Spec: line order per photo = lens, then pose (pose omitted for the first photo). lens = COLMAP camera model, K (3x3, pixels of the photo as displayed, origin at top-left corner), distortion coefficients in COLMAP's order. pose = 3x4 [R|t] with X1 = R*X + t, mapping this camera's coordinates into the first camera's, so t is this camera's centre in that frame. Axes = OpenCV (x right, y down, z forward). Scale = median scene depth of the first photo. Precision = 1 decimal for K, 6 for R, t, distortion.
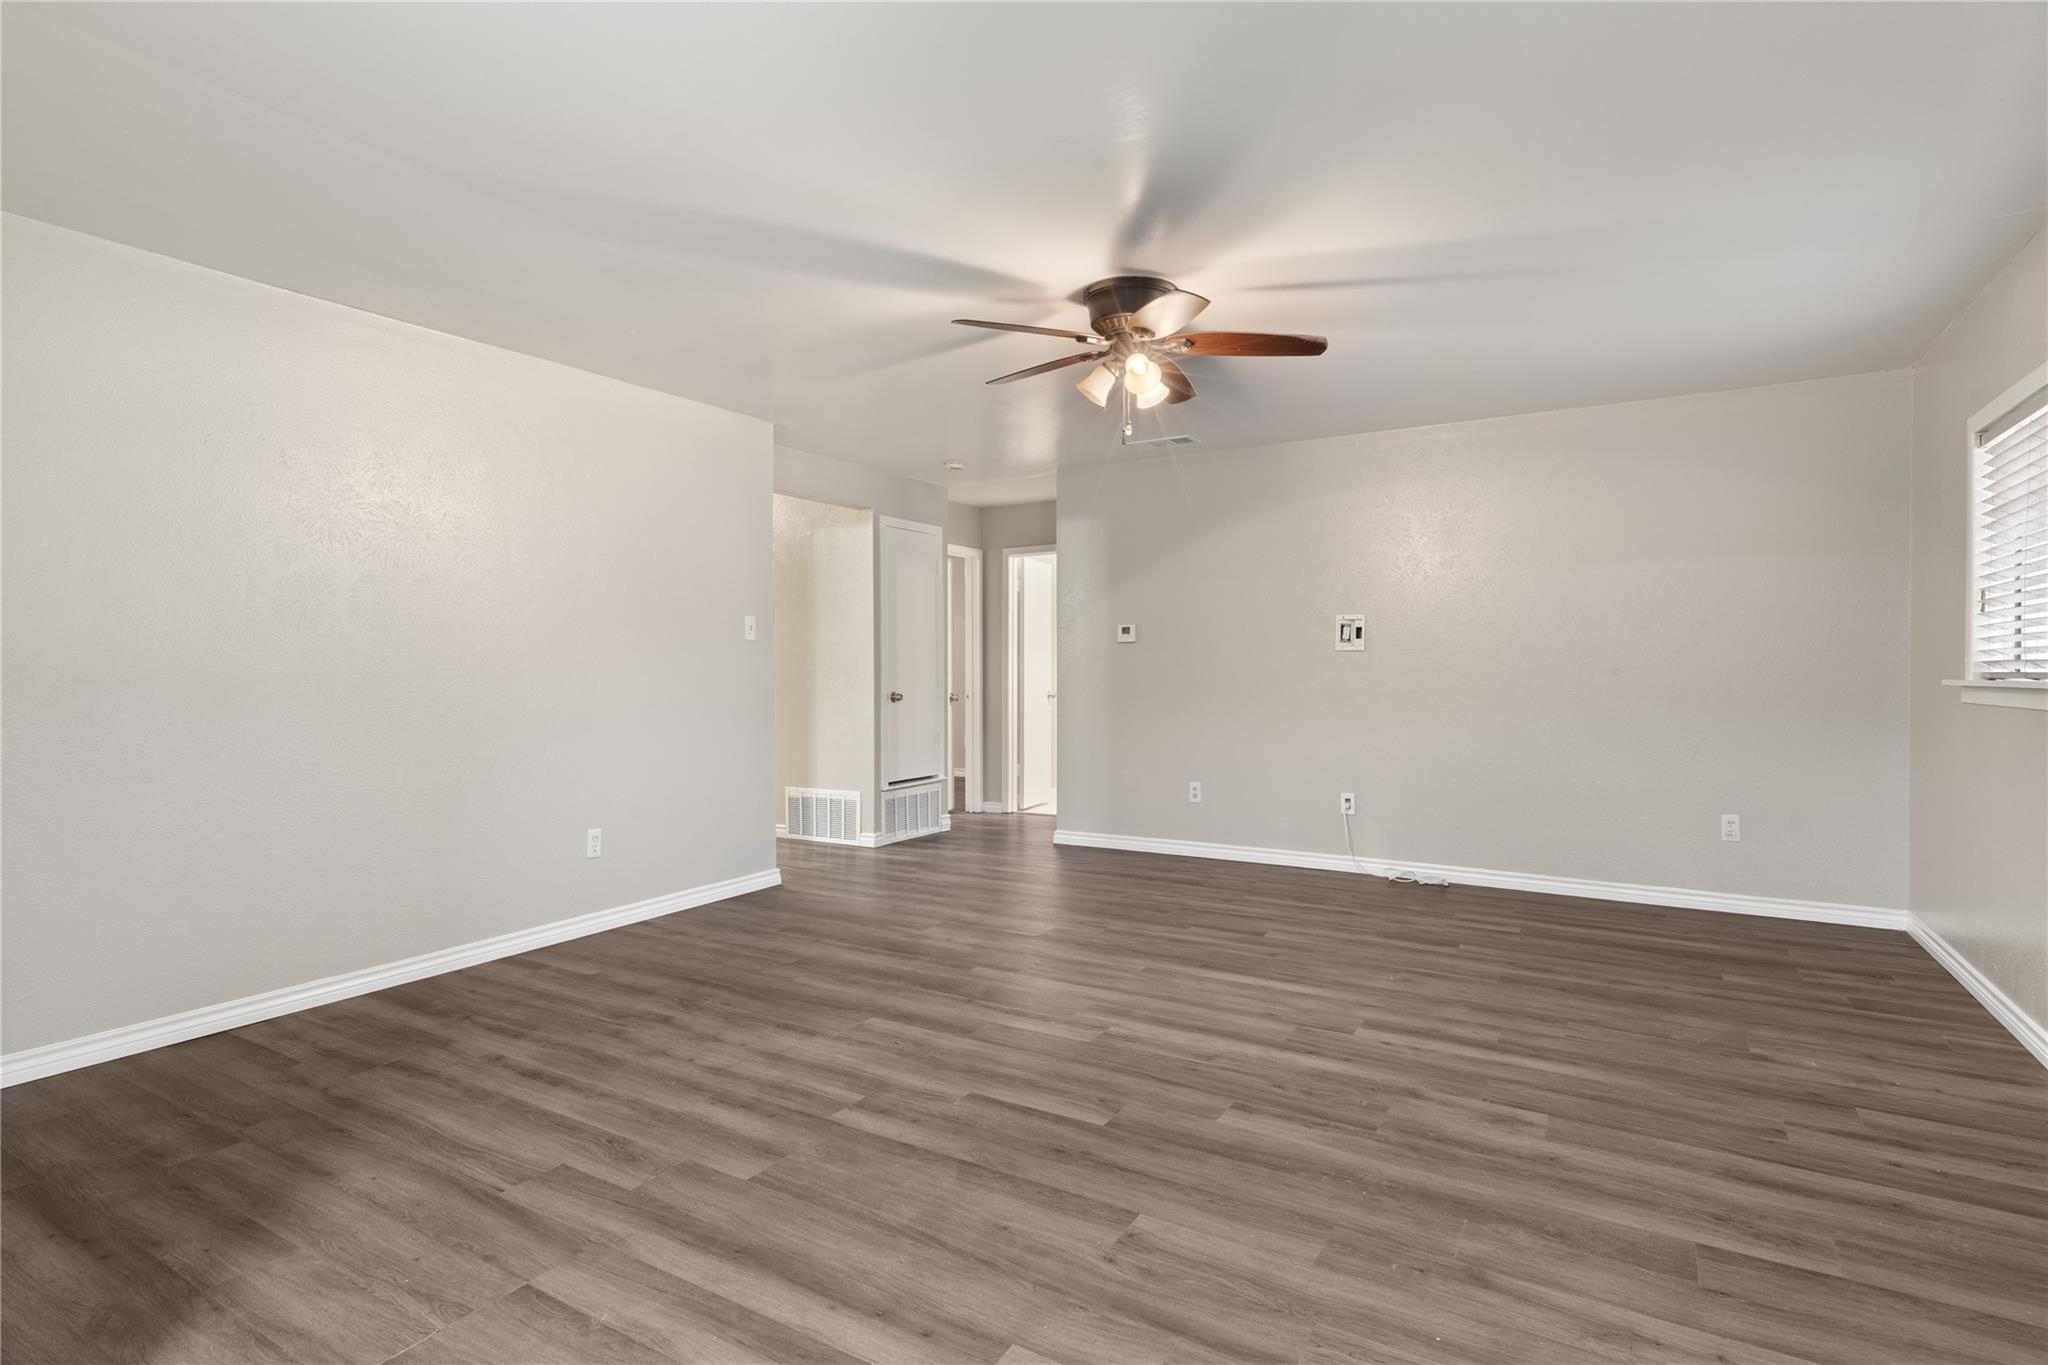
lens RADIAL K [[1027.4, 0, 1002.6], [0, 1027.4, 672.3], [0, 0, 1]] dist [0.002877, 0.001051]
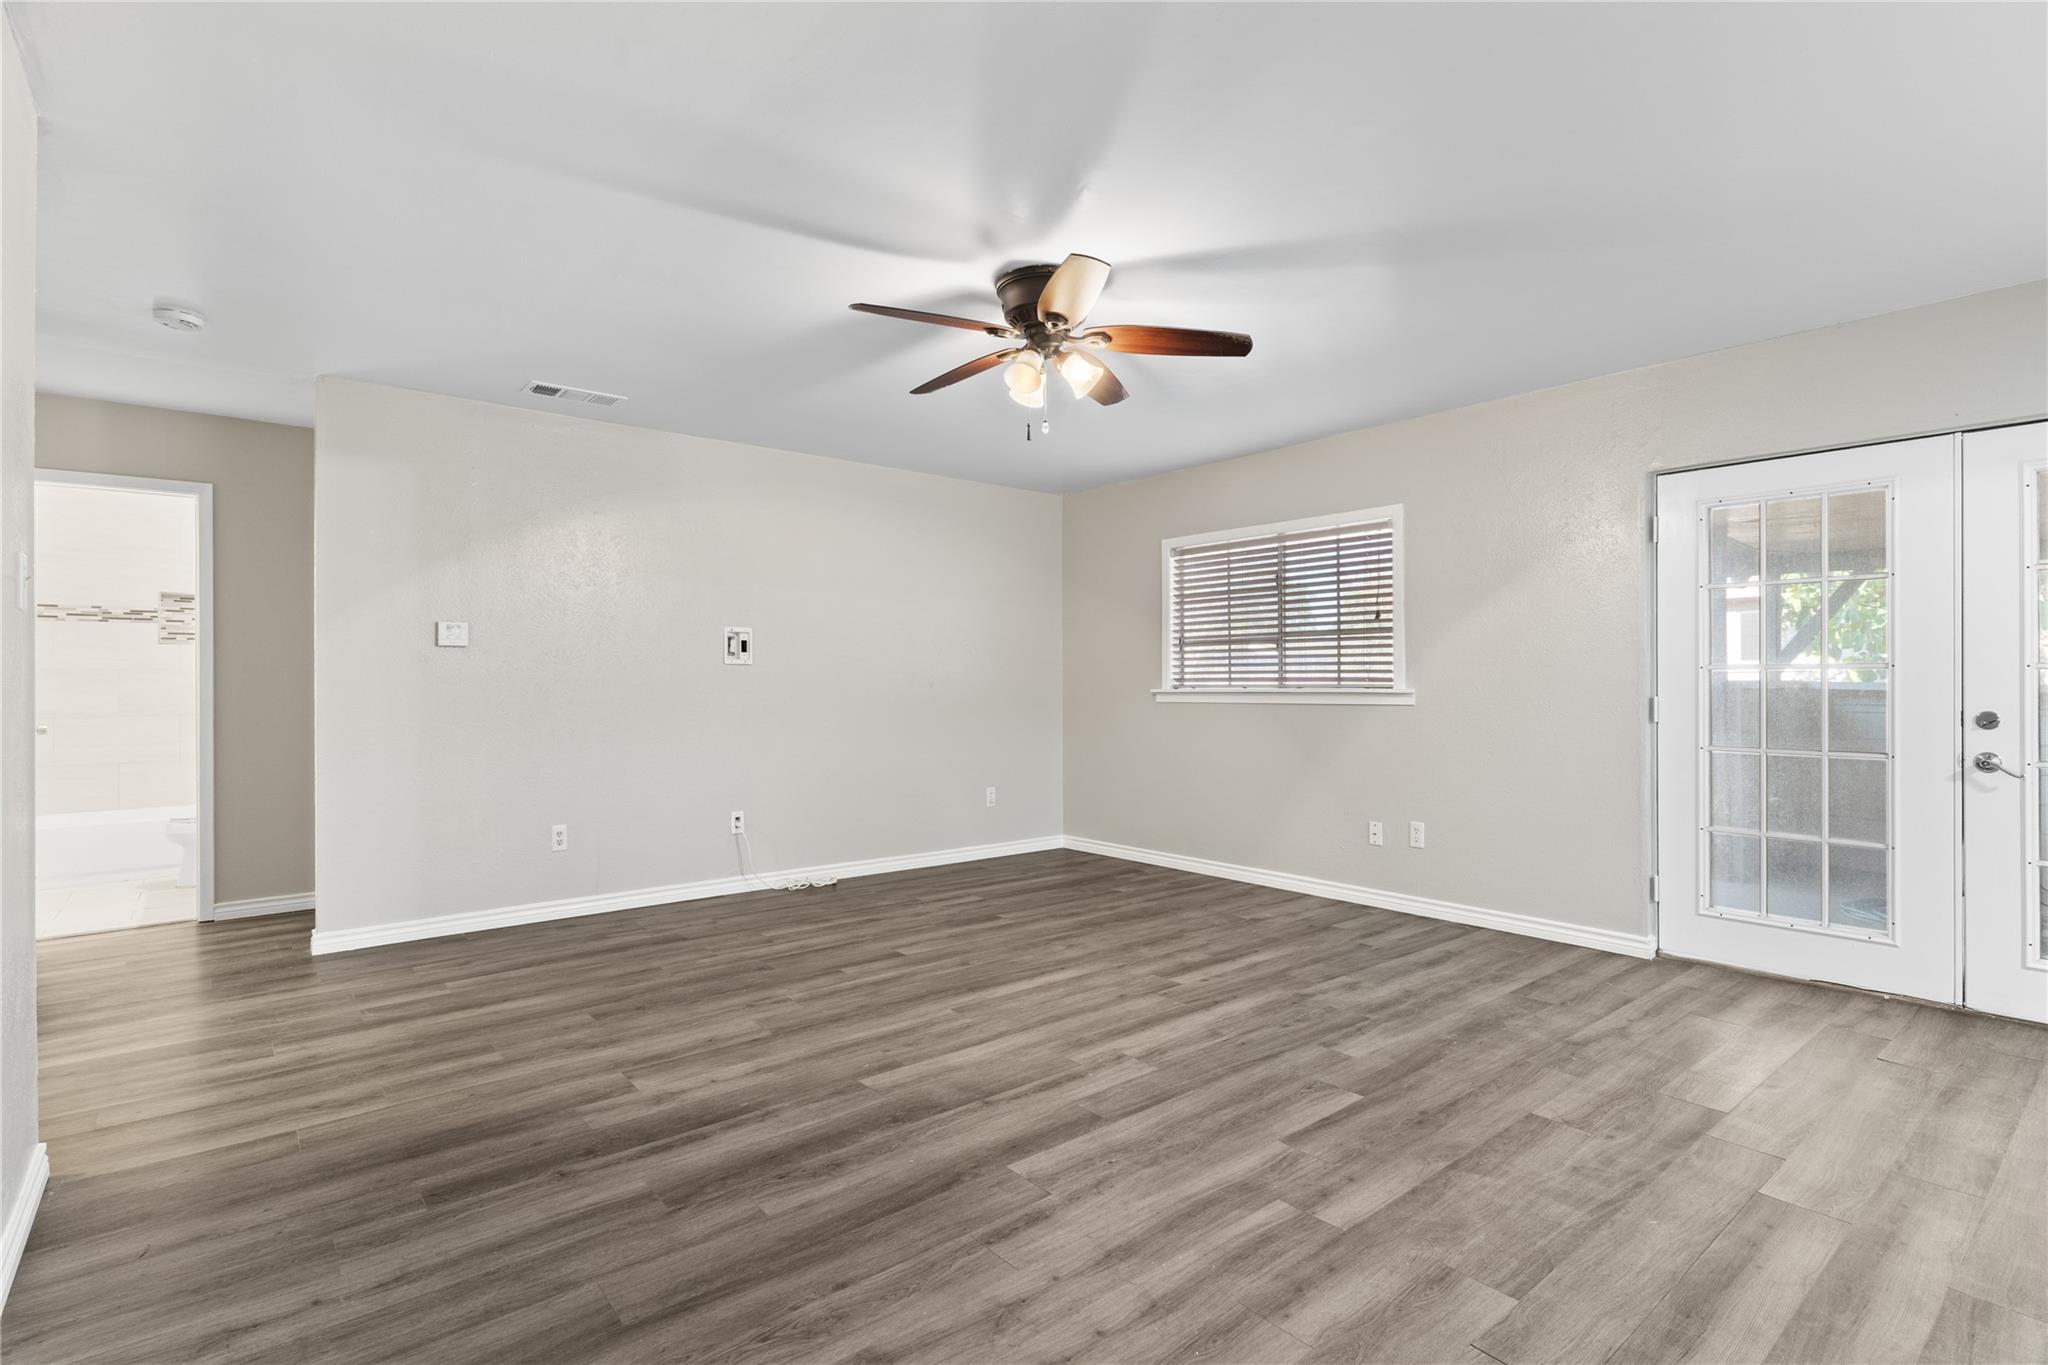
lens RADIAL K [[977.9, 0, 1014.7], [0, 977.9, 675.3], [0, 0, 1]] dist [0.000579, 0.003023]
pose [[0.321979, 0.009539, 0.946699, -0.813171], [0.005914, 0.999909, -0.012087, 0.003821], [-0.946728, 0.009491, 0.321894, 0.817977]]
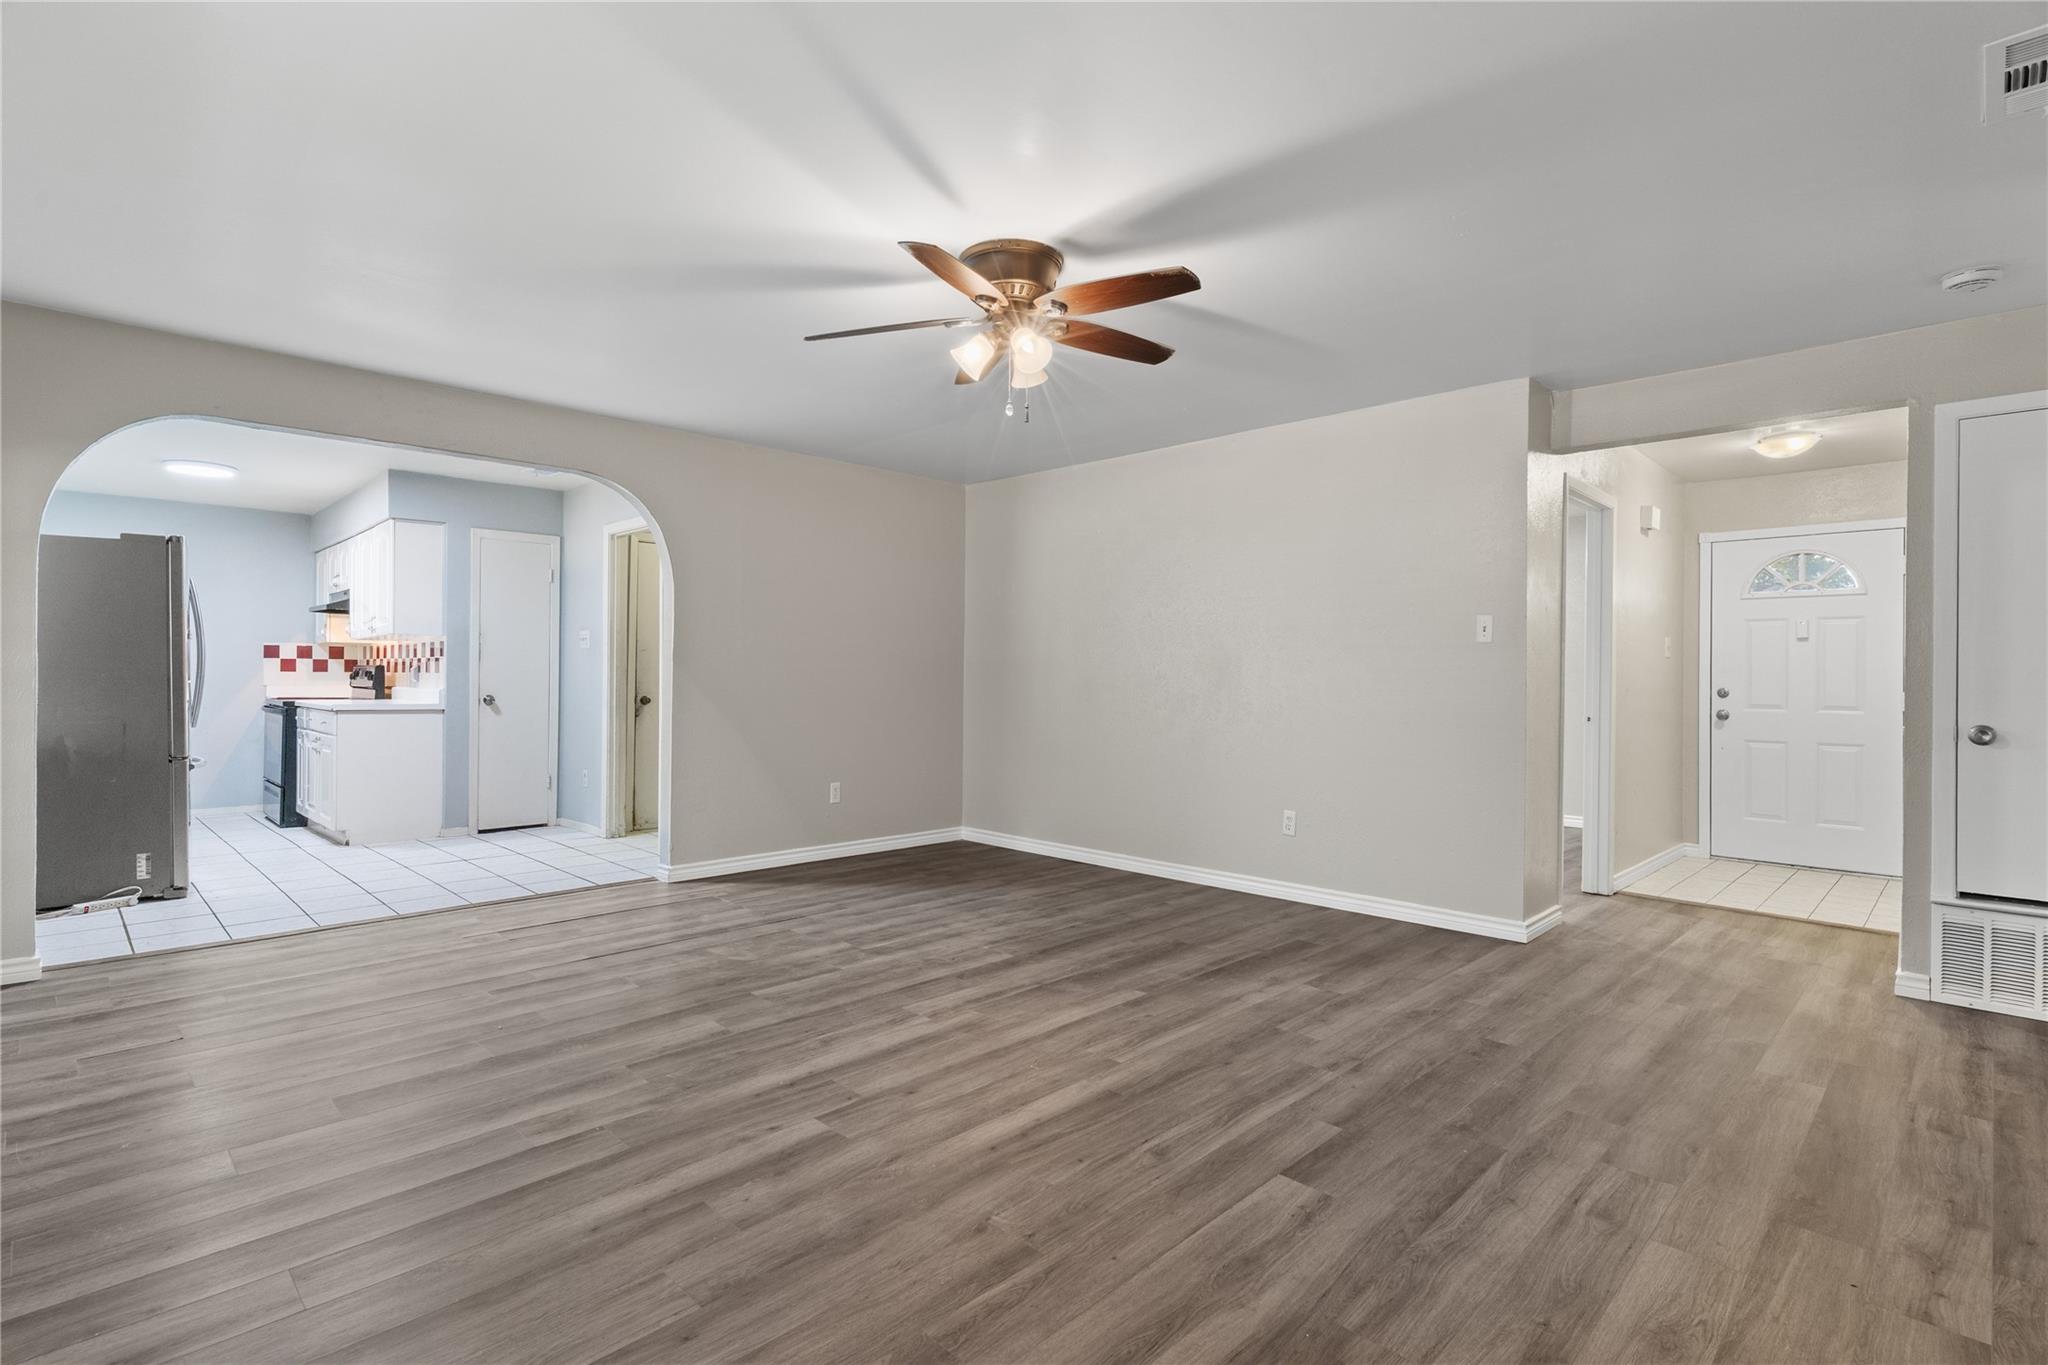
lens RADIAL K [[977.9, 0, 1009.8], [0, 977.9, 678.2], [0, 0, 1]] dist [0.000579, 0.003023]
pose [[-0.231045, 0.006337, -0.972922, 1.062197], [-0.013834, 0.999856, 0.009798, -0.006075], [0.972845, 0.015723, -0.230925, 1.330805]]
